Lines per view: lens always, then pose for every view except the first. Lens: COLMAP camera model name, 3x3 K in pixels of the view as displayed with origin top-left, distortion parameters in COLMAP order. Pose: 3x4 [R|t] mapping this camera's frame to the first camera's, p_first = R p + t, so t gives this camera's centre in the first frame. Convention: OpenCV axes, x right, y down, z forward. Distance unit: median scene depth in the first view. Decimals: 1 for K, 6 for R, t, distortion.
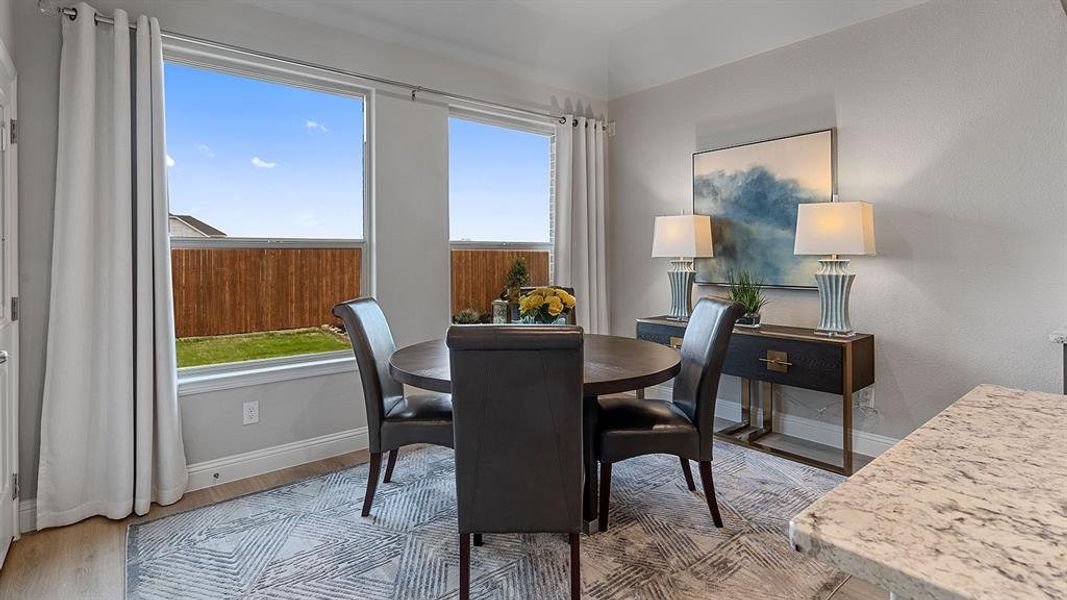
lens RADIAL K [[514.4, 0, 538.7], [0, 514.4, 260.5], [0, 0, 1]] dist [0.001206, 0.001004]
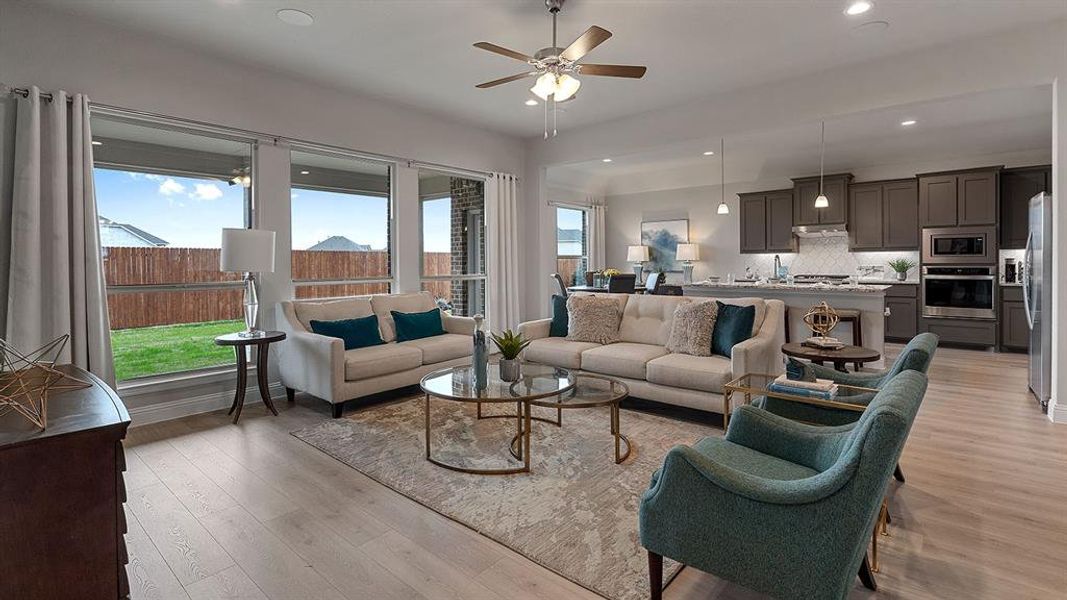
lens RADIAL K [[496.9, 0, 534.1], [0, 496.9, 266.3], [0, 0, 1]] dist [-0.002208, 0.002584]
pose [[0.986728, -0.005494, 0.162289, -0.786274], [0.005586, 0.999984, -0.000110, 0.020146], [-0.162286, 0.001015, 0.986743, -1.712694]]
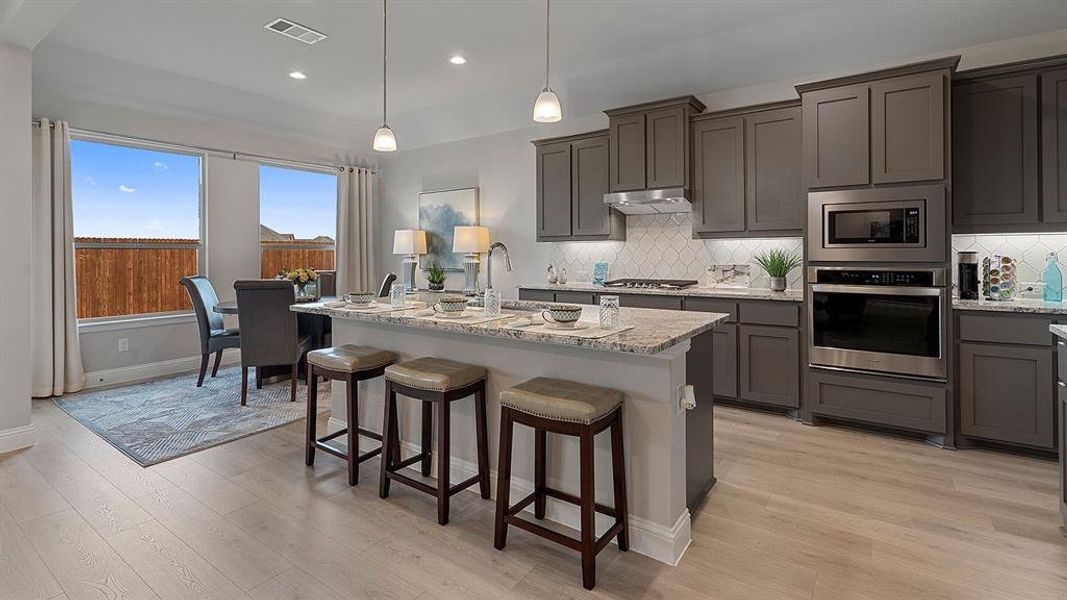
lens RADIAL K [[496.9, 0, 538.2], [0, 496.9, 252.8], [0, 0, 1]] dist [-0.002208, 0.002584]
pose [[0.965437, -0.000884, 0.260637, 0.293297], [0.003525, 0.999947, -0.009664, 0.008096], [-0.260614, 0.010249, 0.965389, -0.820811]]
